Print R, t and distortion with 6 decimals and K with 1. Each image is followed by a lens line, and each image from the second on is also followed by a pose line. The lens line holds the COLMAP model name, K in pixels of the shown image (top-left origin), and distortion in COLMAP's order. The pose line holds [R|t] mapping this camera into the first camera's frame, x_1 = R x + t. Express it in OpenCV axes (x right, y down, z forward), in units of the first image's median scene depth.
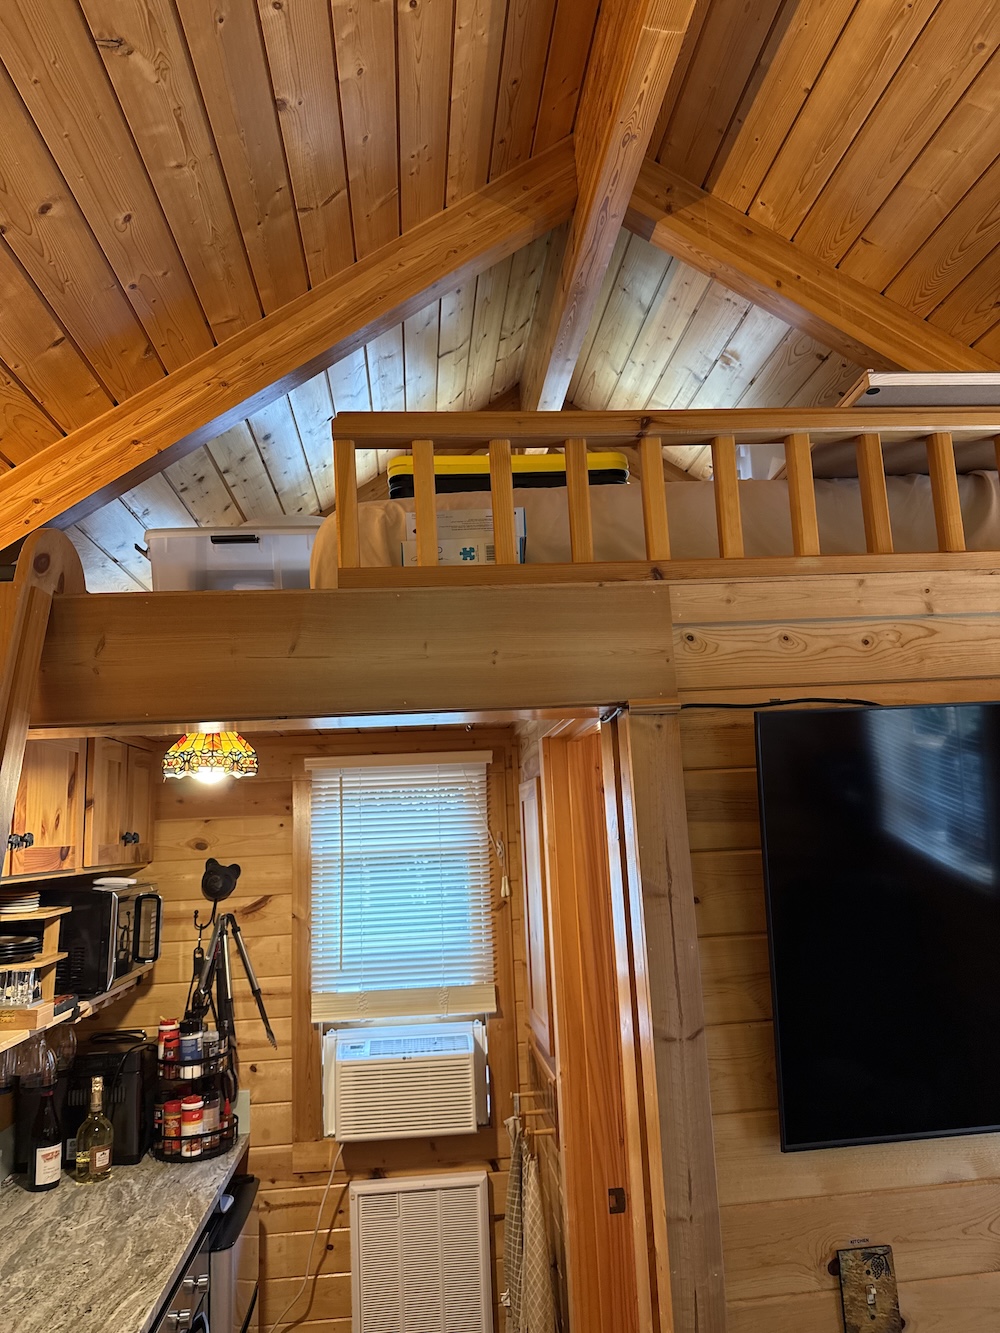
lens RADIAL K [[945.0, 0, 500.0], [0, 945.0, 666.5], [0, 0, 1]] dist [0.005766, -0.004802]
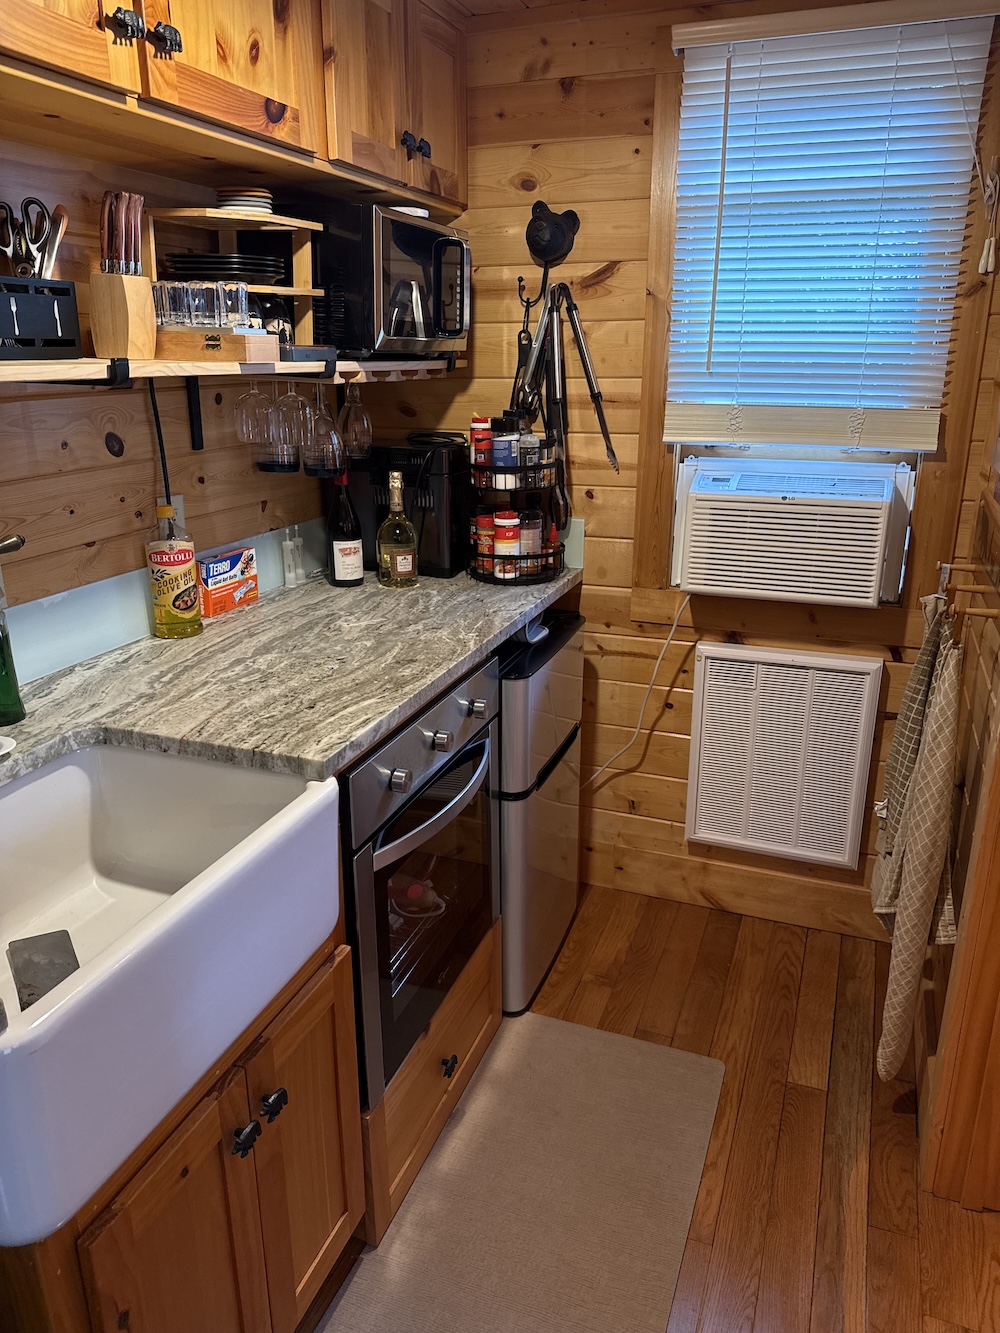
lens RADIAL K [[943.4, 0, 518.2], [0, 943.4, 665.9], [0, 0, 1]] dist [0.070109, -0.096334]
pose [[0.907506, 0.175369, -0.381679, 0.012582], [0.030825, 0.878418, 0.476898, 0.188591], [0.418907, -0.444553, 0.791763, 0.312830]]
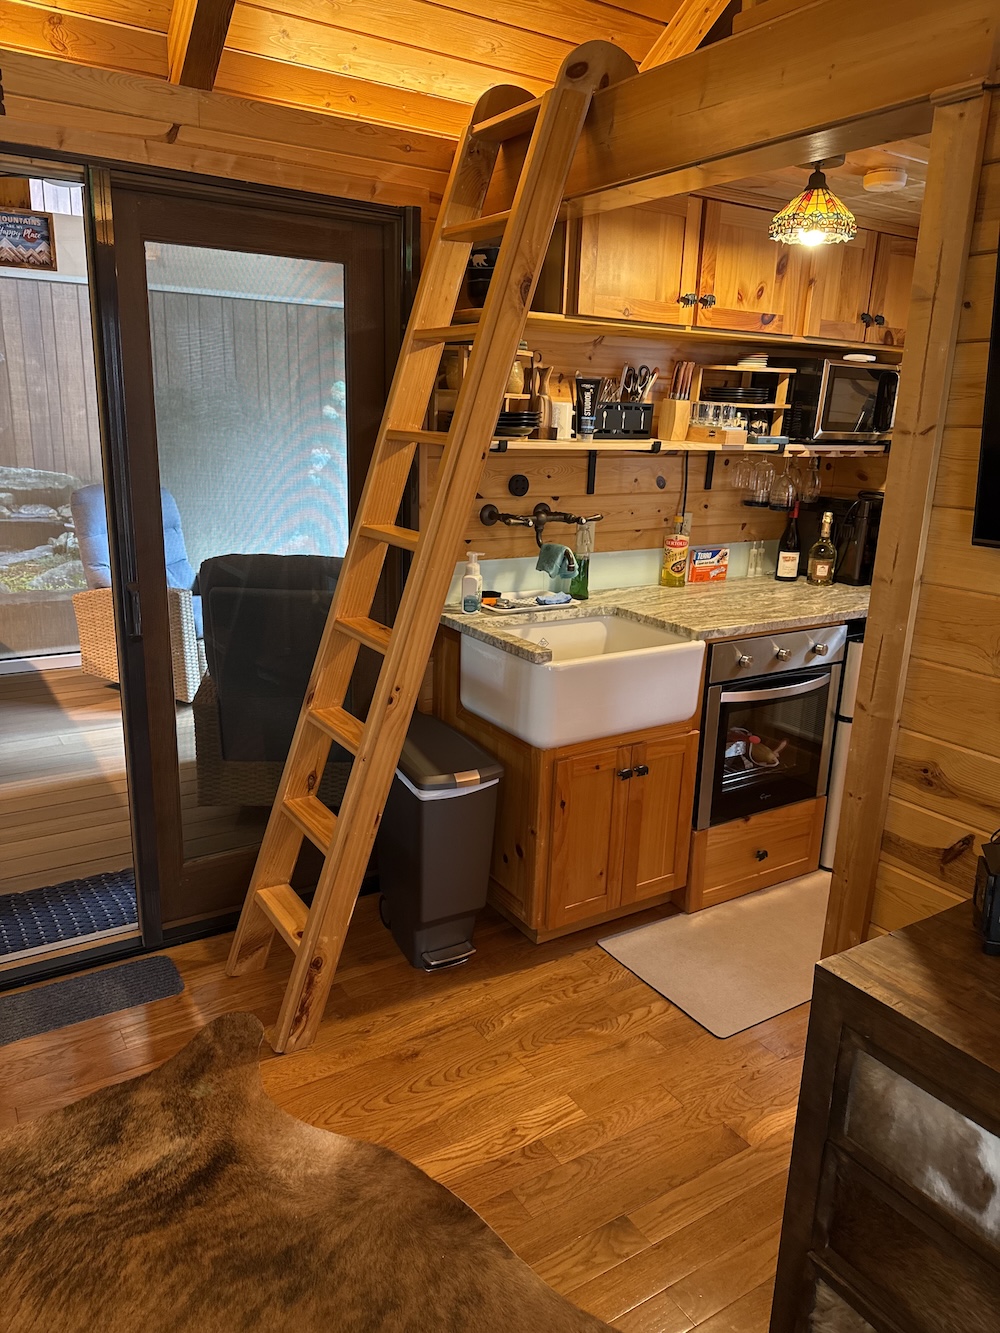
lens RADIAL K [[955.3, 0, 479.8], [0, 955.3, 664.5], [0, 0, 1]] dist [0.001217, -0.003240]
pose [[0.454702, 0.287370, -0.843009, 0.492904], [0.107185, 0.921981, 0.372105, 0.088452], [0.884170, -0.259555, 0.388425, 0.026965]]
